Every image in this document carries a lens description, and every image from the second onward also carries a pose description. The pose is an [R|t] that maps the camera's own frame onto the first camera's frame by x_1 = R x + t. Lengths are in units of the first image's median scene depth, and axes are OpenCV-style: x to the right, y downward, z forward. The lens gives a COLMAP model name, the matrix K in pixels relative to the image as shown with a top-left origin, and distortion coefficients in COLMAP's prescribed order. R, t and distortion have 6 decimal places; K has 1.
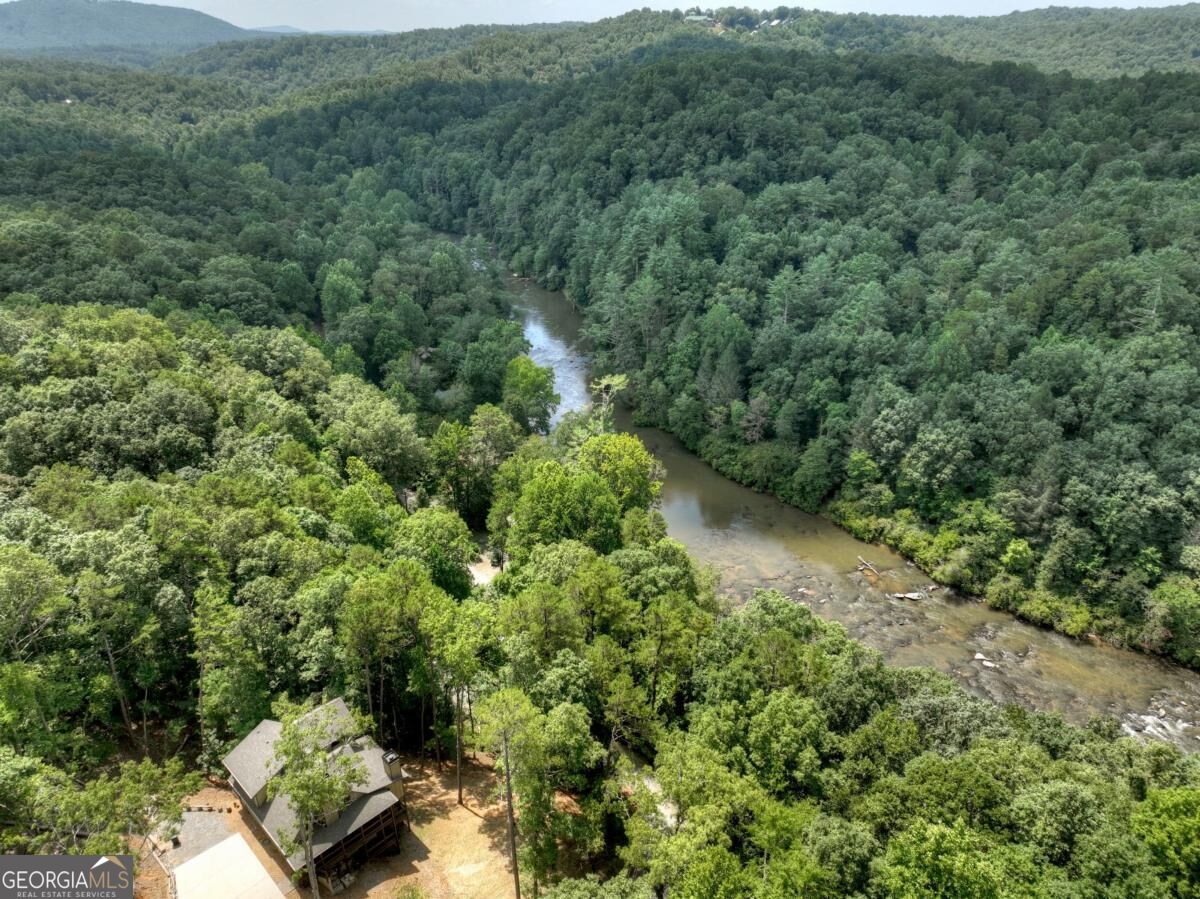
lens RADIAL K [[837.1, 0, 598.5], [0, 837.1, 451.3], [0, 0, 1]] dist [0.000601, 0.005834]
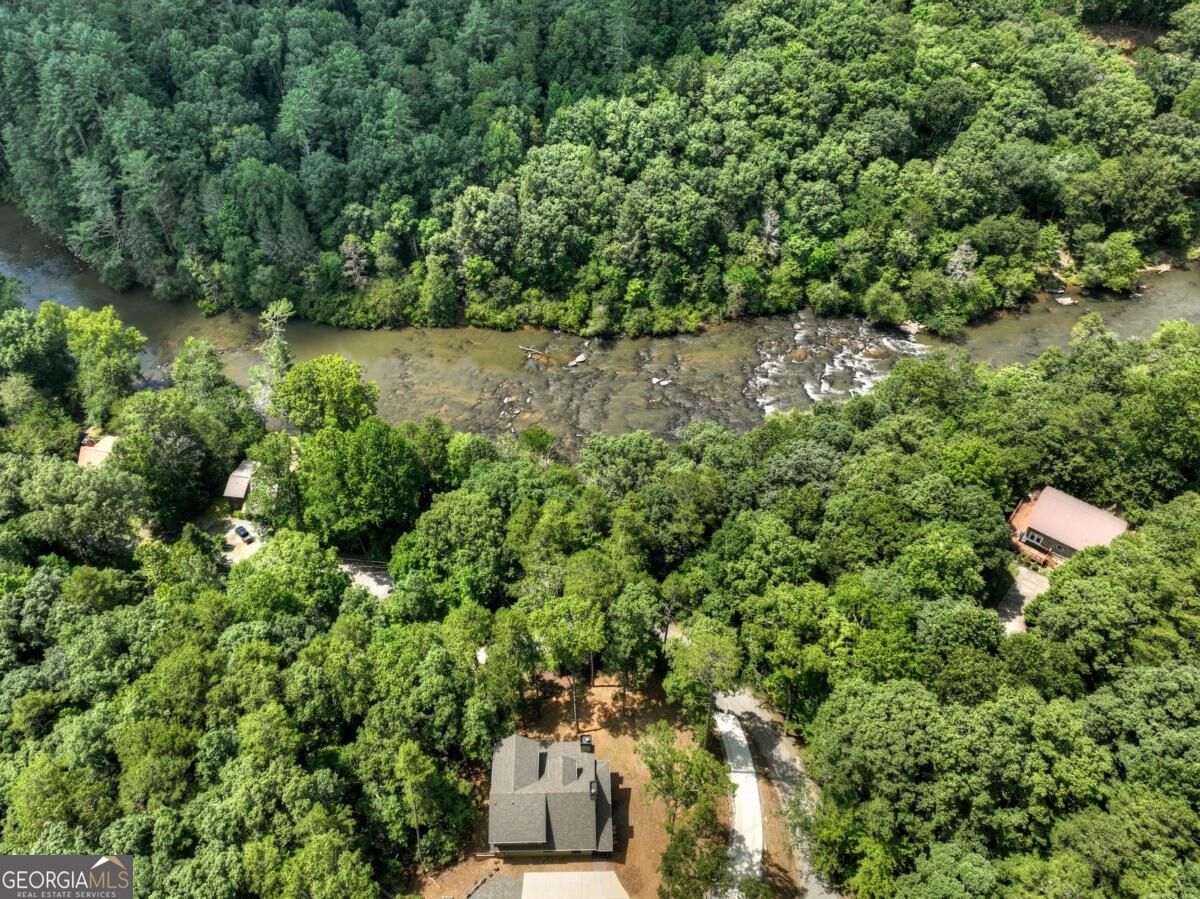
lens RADIAL K [[837.1, 0, 600.4], [0, 837.1, 447.5], [0, 0, 1]] dist [0.000601, 0.005834]
pose [[0.710001, -0.529909, 0.463784, -0.235731], [0.355140, 0.838152, 0.413976, -0.212464], [-0.608091, -0.129215, 0.783281, 0.023139]]
